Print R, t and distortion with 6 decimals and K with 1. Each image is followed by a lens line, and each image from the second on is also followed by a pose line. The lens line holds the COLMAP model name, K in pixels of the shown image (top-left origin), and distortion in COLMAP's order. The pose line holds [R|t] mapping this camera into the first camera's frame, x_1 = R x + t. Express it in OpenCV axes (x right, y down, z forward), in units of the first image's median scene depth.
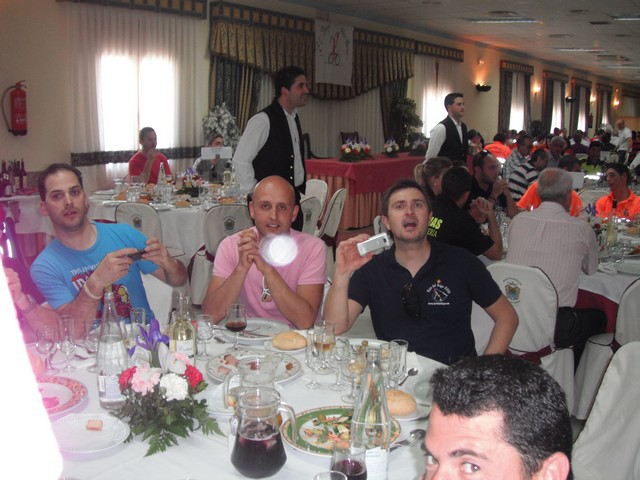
lens RADIAL K [[660.3, 0, 323.5], [0, 660.3, 239.1], [0, 0, 1]] dist [-0.185128, 0.000000]
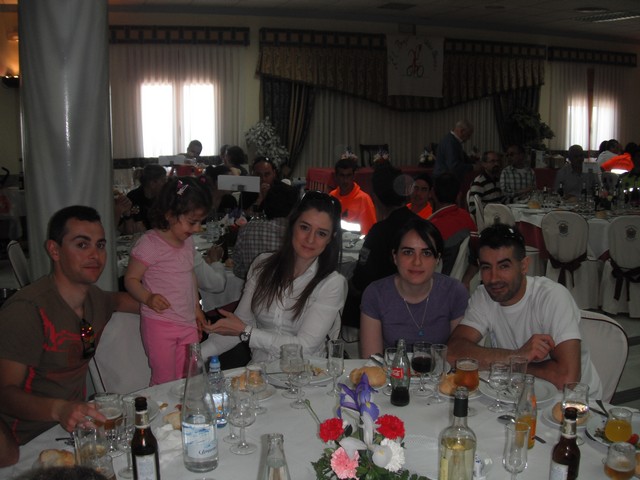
lens RADIAL K [[660.3, 0, 321.0], [0, 660.3, 238.3], [0, 0, 1]] dist [-0.185128, 0.000000]
pose [[0.825856, 0.069146, -0.559625, 0.554575], [-0.086061, 0.996282, -0.003905, -0.001730], [0.557275, 0.051387, 0.828737, 0.109657]]
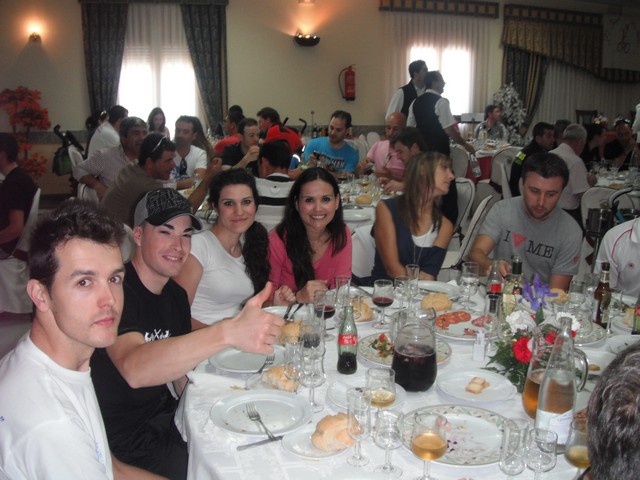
lens RADIAL K [[660.3, 0, 319.2], [0, 660.3, 235.9], [0, 0, 1]] dist [-0.185128, 0.000000]
pose [[0.805971, 0.113087, -0.581053, 0.300164], [-0.101555, 0.993445, 0.052484, 0.061597], [0.583179, 0.016708, 0.812172, -0.239075]]
